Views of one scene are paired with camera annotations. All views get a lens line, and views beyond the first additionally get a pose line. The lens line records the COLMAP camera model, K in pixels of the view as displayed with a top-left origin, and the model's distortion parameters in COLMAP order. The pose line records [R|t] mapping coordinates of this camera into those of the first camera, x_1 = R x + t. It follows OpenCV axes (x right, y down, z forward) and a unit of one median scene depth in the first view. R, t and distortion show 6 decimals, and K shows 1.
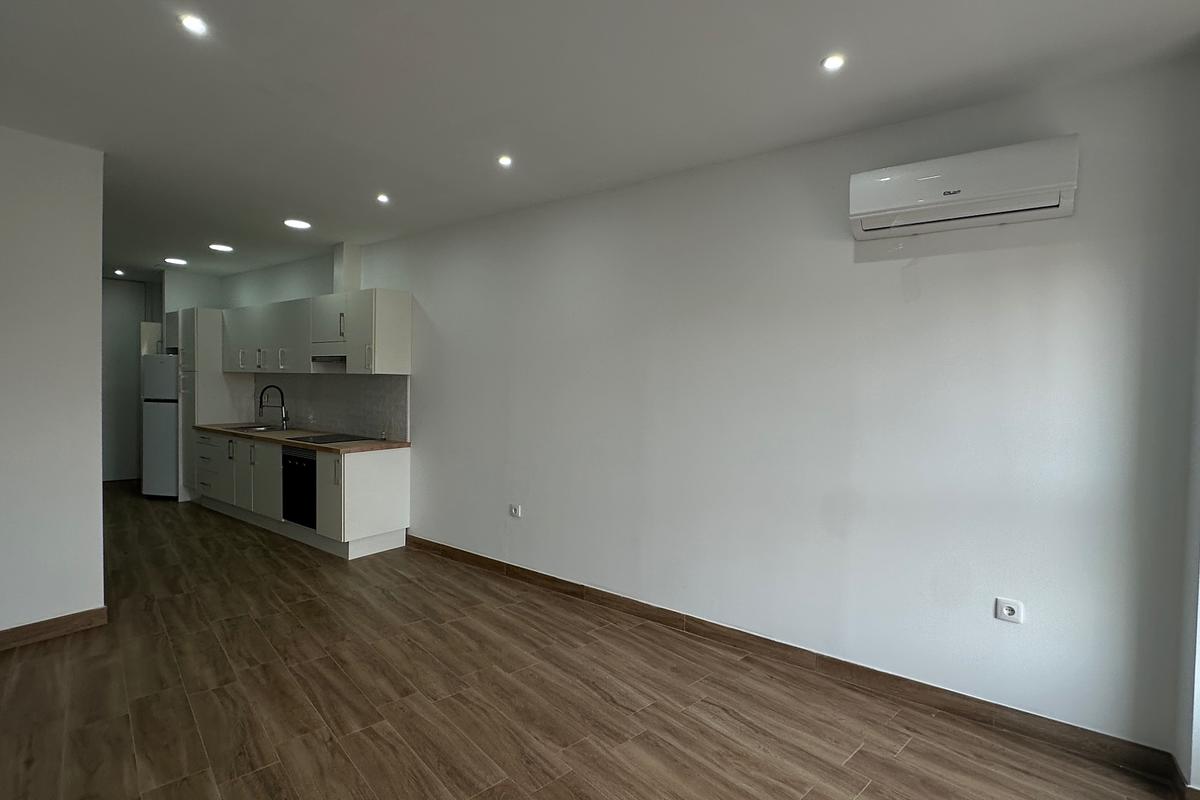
lens RADIAL K [[565.9, 0, 599.5], [0, 565.9, 396.7], [0, 0, 1]] dist [0.000573, -0.000403]
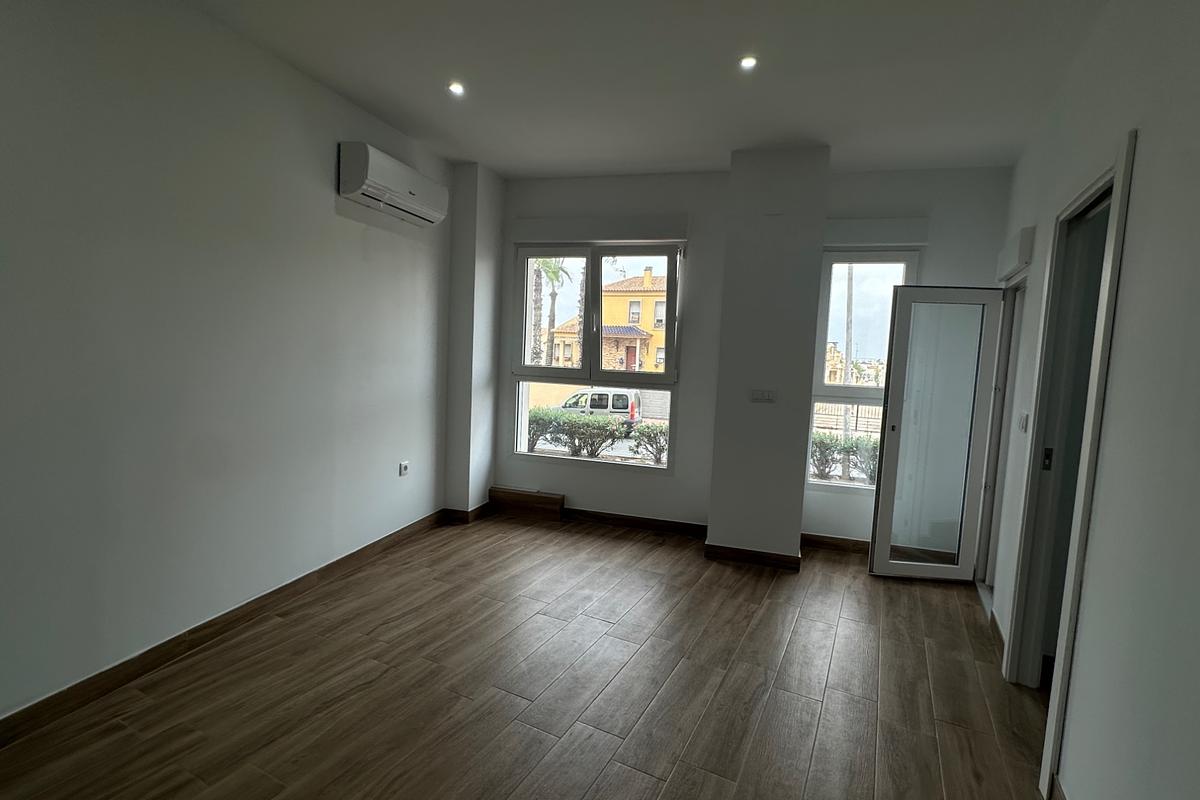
lens RADIAL K [[565.9, 0, 599.5], [0, 565.9, 396.7], [0, 0, 1]] dist [0.000573, -0.000403]
pose [[-0.342739, -0.113489, 0.932551, -0.703571], [-0.027273, 0.993460, 0.110878, -0.011650], [-0.939035, 0.012569, -0.343592, 0.774582]]
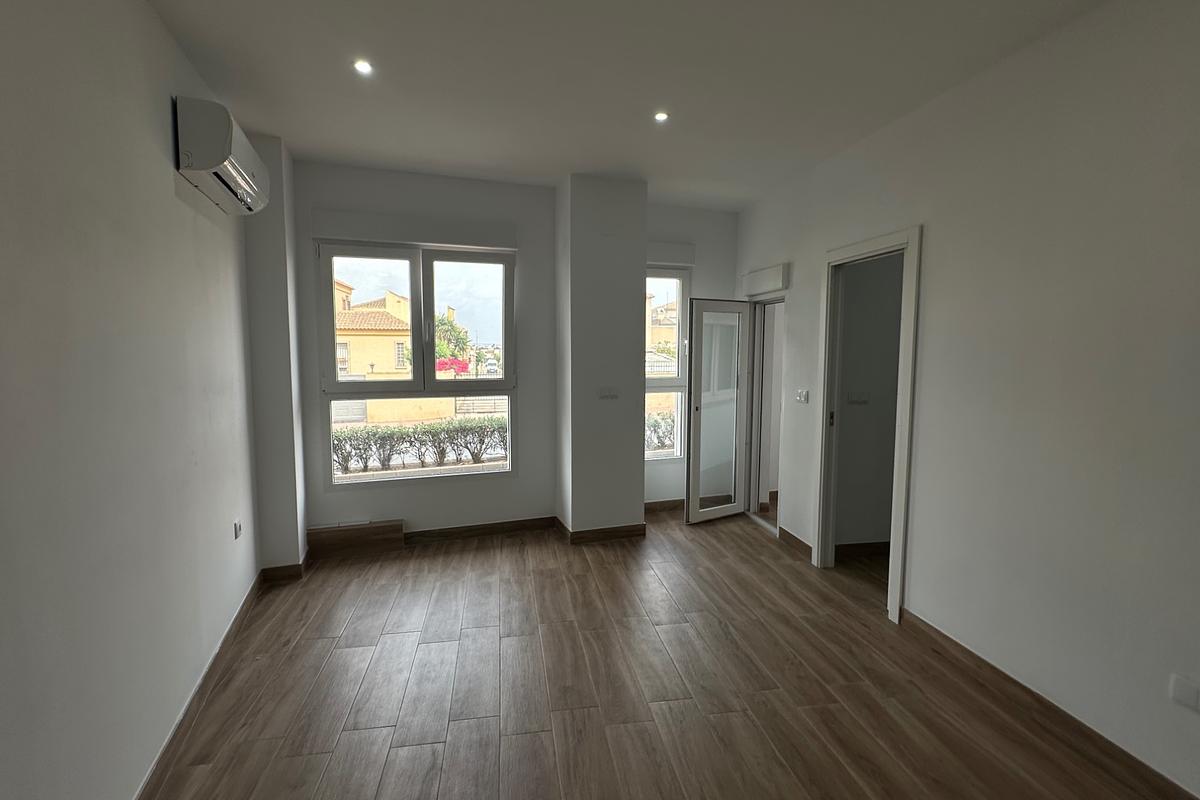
lens RADIAL K [[565.9, 0, 599.5], [0, 565.9, 396.7], [0, 0, 1]] dist [0.000573, -0.000403]
pose [[-0.839096, -0.069319, 0.539549, -0.439713], [-0.004477, 0.992694, 0.120575, -0.044929], [-0.543965, 0.098758, -0.833276, 1.180334]]
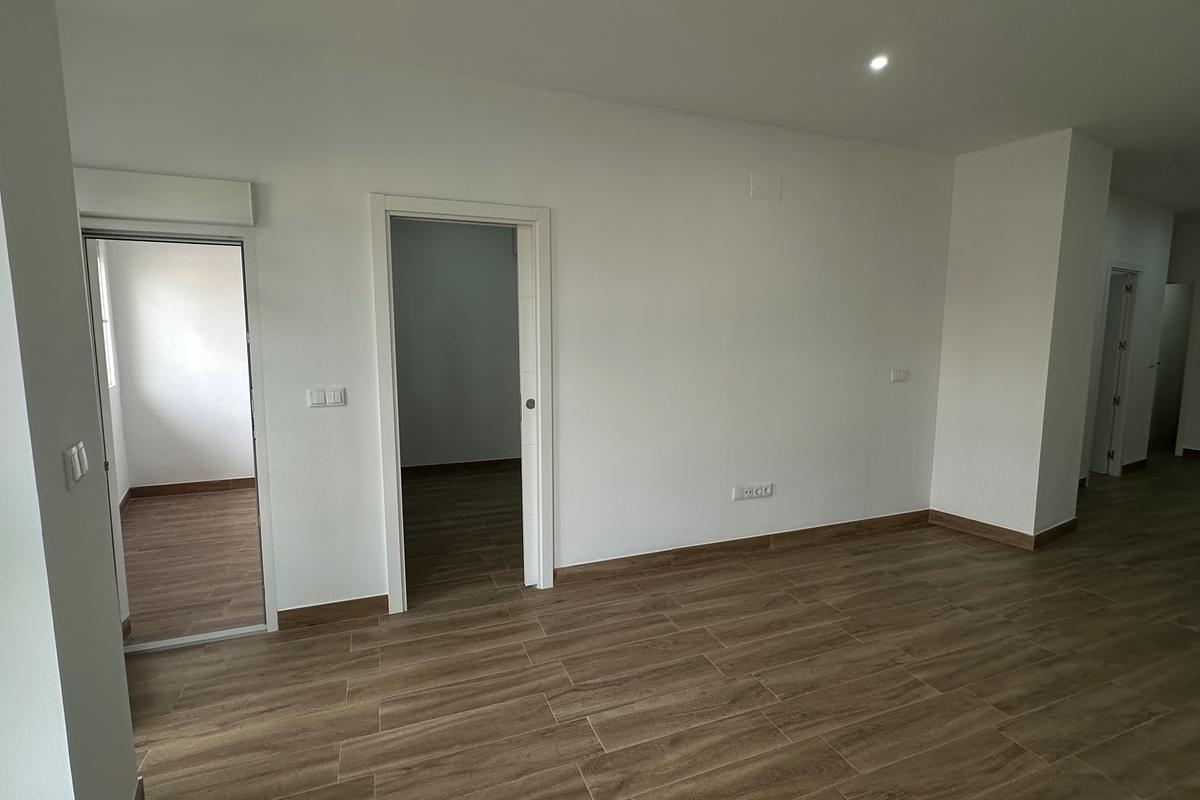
lens RADIAL K [[565.9, 0, 599.5], [0, 565.9, 396.7], [0, 0, 1]] dist [0.000573, -0.000403]
pose [[-0.355121, 0.086832, -0.930779, 0.494094], [-0.035048, 0.993740, 0.106078, -0.000791], [0.934163, 0.070292, -0.349854, 0.569220]]
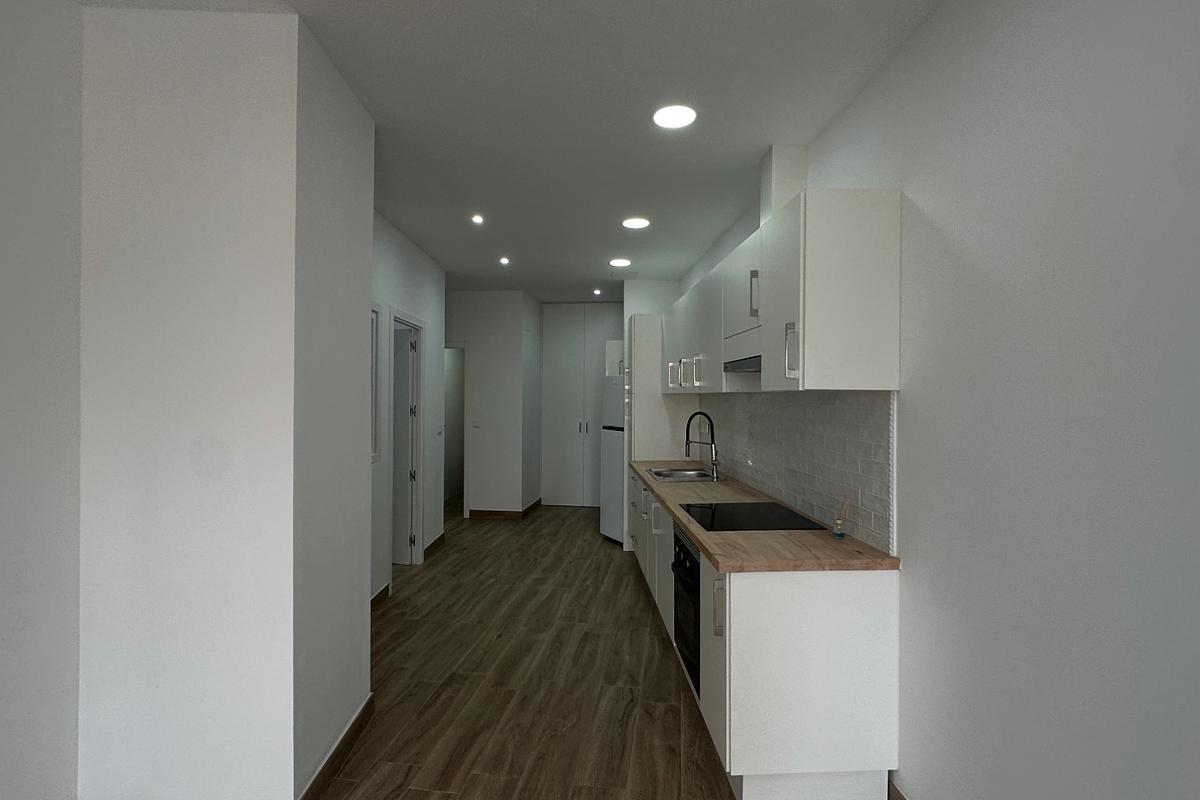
lens RADIAL K [[565.9, 0, 599.5], [0, 565.9, 396.7], [0, 0, 1]] dist [0.000573, -0.000403]
pose [[0.635481, -0.014811, -0.771975, -0.239384], [-0.013844, 0.999437, -0.030571, -0.028921], [0.771993, 0.030115, 0.634918, 0.879951]]
